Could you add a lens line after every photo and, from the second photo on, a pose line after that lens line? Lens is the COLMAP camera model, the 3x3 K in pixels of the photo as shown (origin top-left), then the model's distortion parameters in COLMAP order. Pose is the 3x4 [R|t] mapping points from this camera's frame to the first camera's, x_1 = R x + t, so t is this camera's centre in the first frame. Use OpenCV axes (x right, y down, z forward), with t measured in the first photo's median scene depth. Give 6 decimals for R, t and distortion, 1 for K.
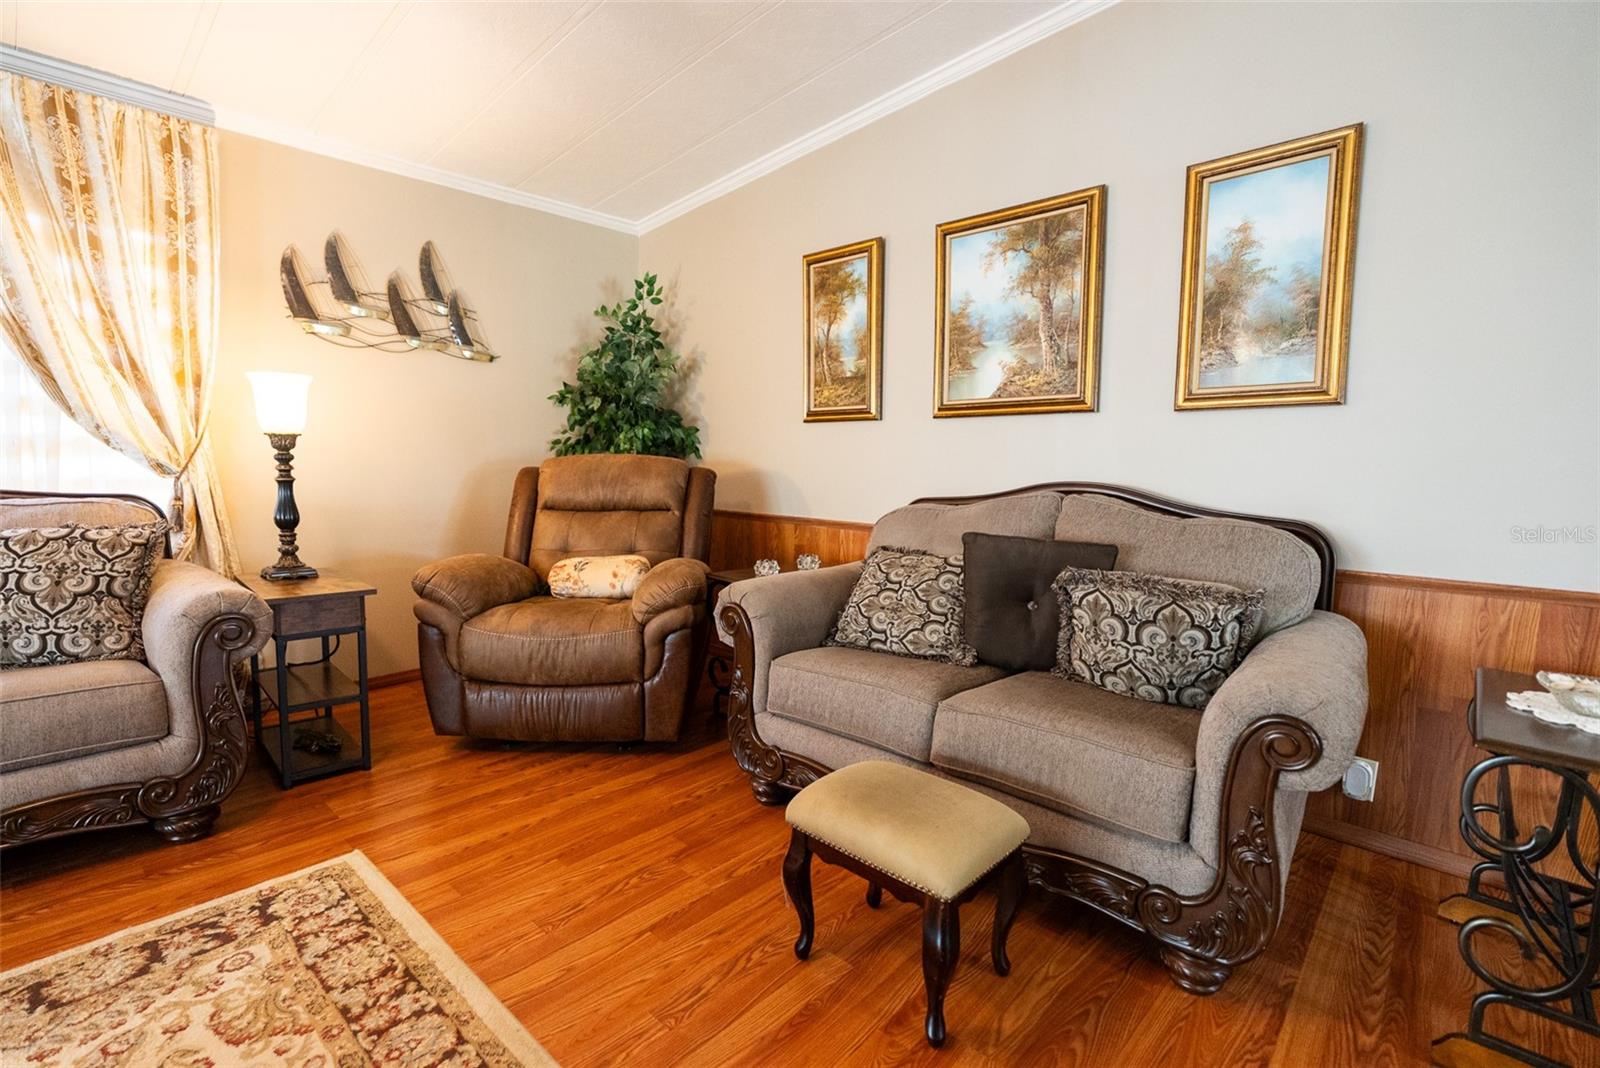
lens RADIAL K [[741.4, 0, 804.1], [0, 741.4, 531.6], [0, 0, 1]] dist [-0.006265, 0.000974]
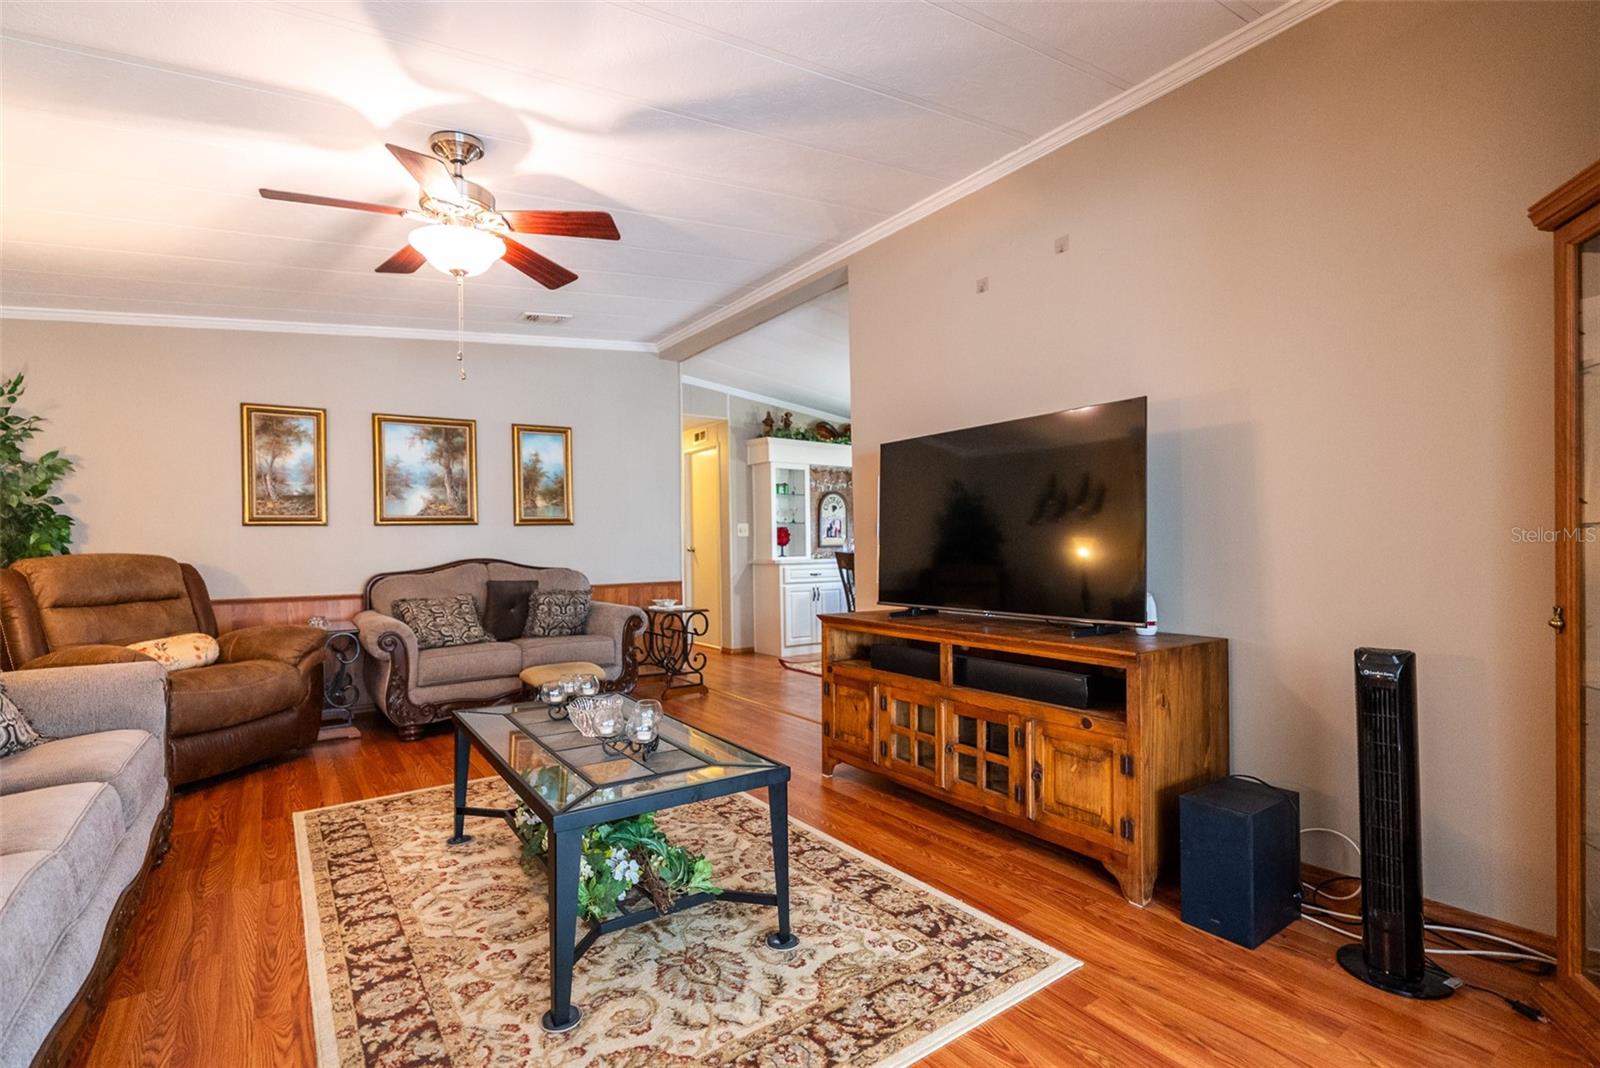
lens RADIAL K [[741.4, 0, 794.5], [0, 741.4, 537.3], [0, 0, 1]] dist [-0.006265, 0.000974]
pose [[0.205076, -0.007511, 0.978717, -1.396722], [0.117692, 0.992904, -0.017041, 0.013579], [-0.971644, 0.118682, 0.204505, -0.277898]]
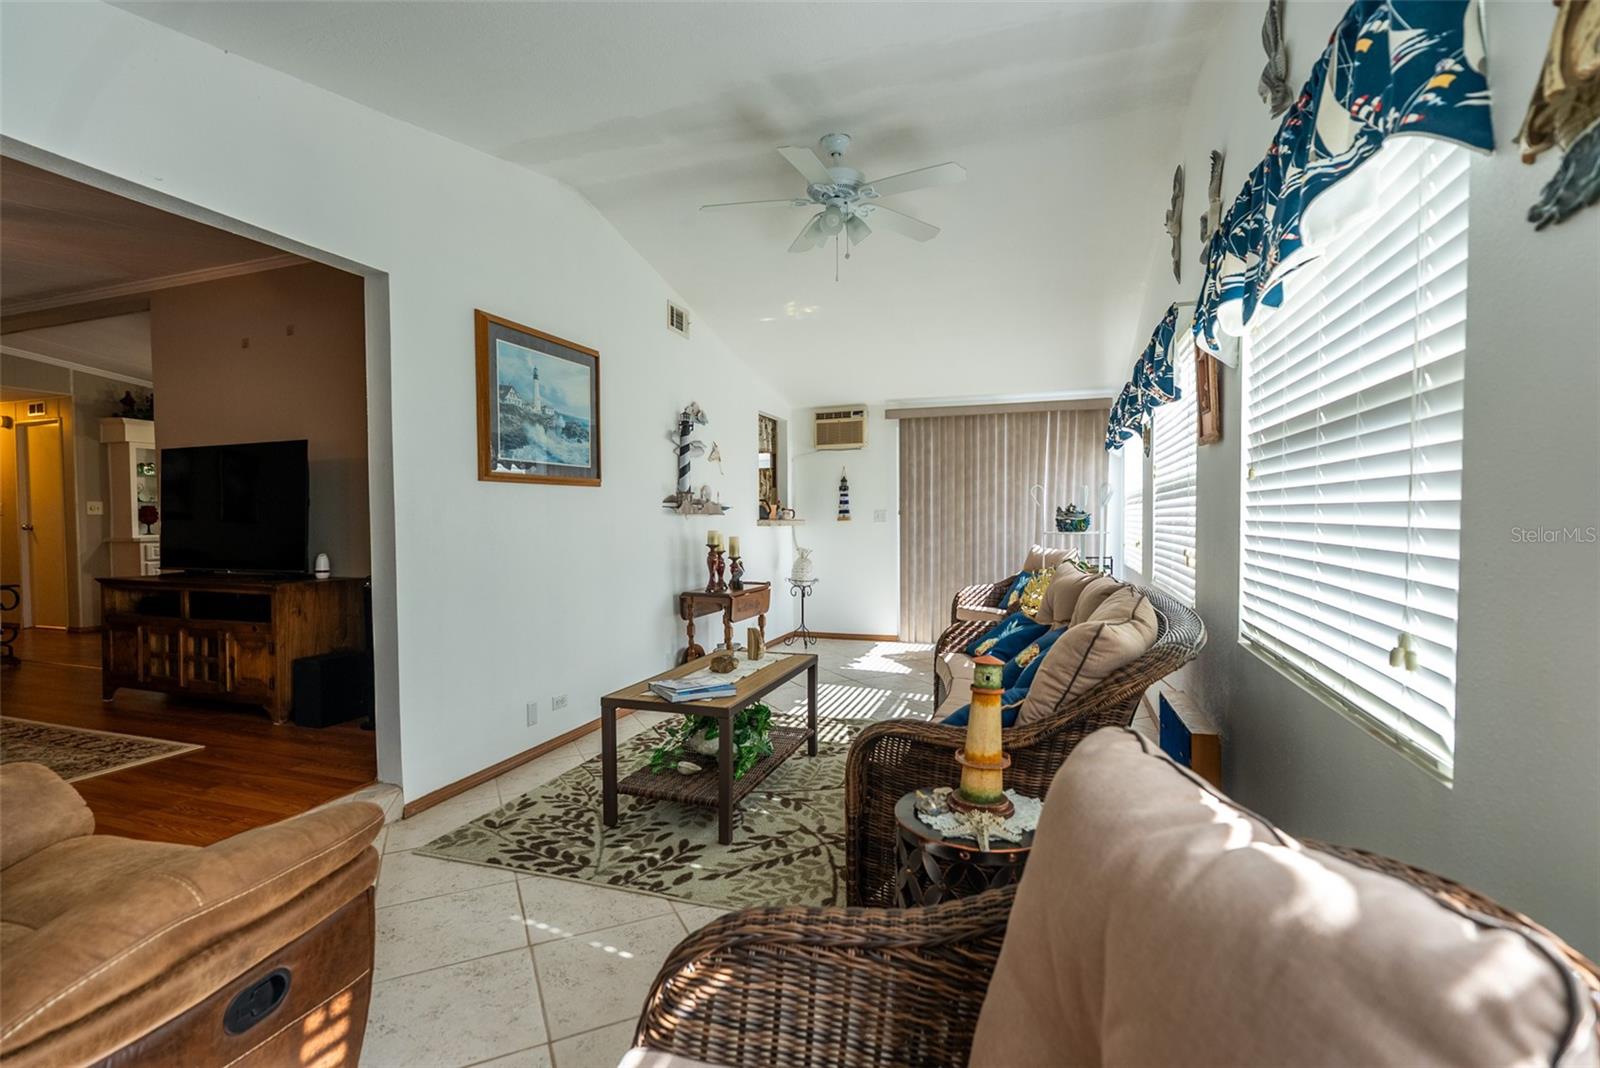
lens RADIAL K [[741.4, 0, 798.7], [0, 741.4, 535.4], [0, 0, 1]] dist [-0.006265, 0.000974]
pose [[-0.390379, -0.035926, 0.919953, -2.108497], [0.099555, 0.991732, 0.080975, 0.047073], [-0.915256, 0.123197, -0.383574, -0.748650]]
